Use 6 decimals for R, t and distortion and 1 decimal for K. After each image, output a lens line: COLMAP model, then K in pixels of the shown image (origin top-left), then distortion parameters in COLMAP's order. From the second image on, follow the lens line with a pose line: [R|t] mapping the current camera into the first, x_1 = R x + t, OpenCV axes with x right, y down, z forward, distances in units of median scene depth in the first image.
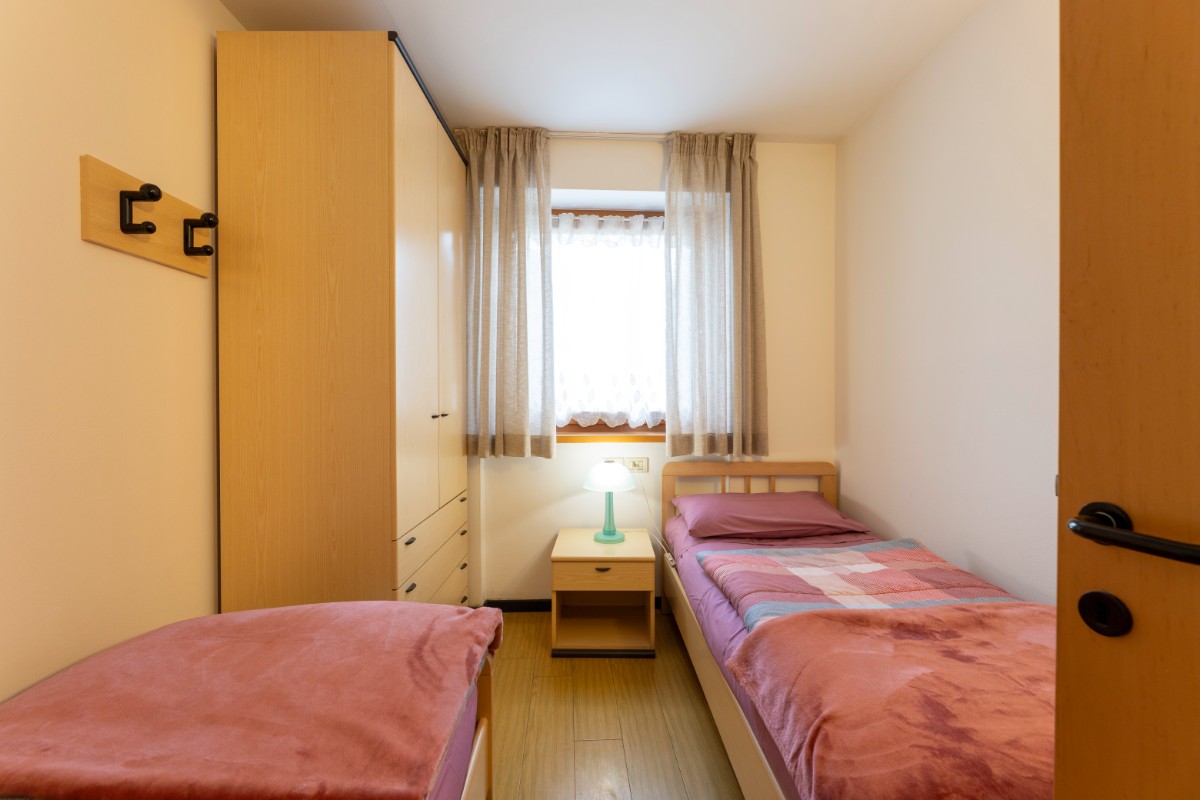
lens RADIAL K [[510.4, 0, 598.7], [0, 510.4, 397.7], [0, 0, 1]] dist [0.000692, -0.000269]
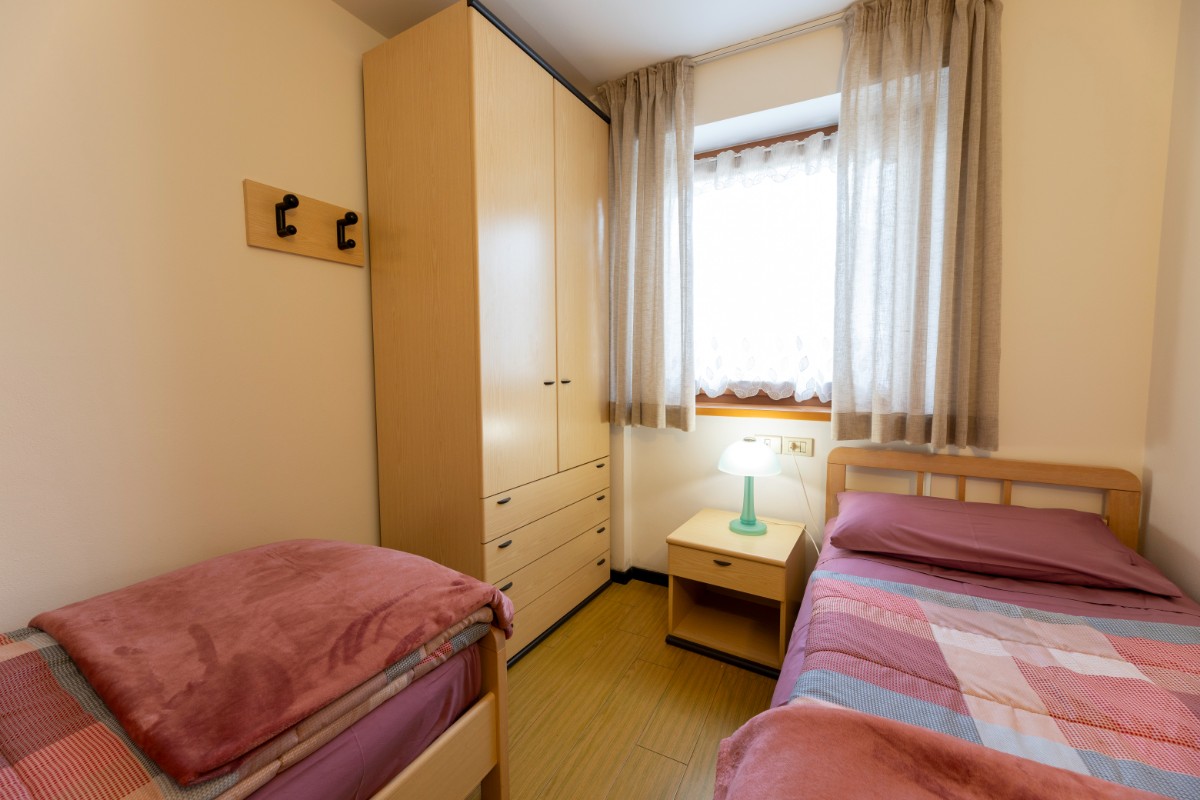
lens RADIAL K [[482.0, 0, 600.4], [0, 482.0, 397.6], [0, 0, 1]] dist [0.008548, -0.004746]
pose [[0.856502, 0.036195, -0.514874, 0.216331], [-0.001190, 0.997674, 0.068154, -0.000287], [0.516143, -0.057761, 0.854553, 0.184080]]
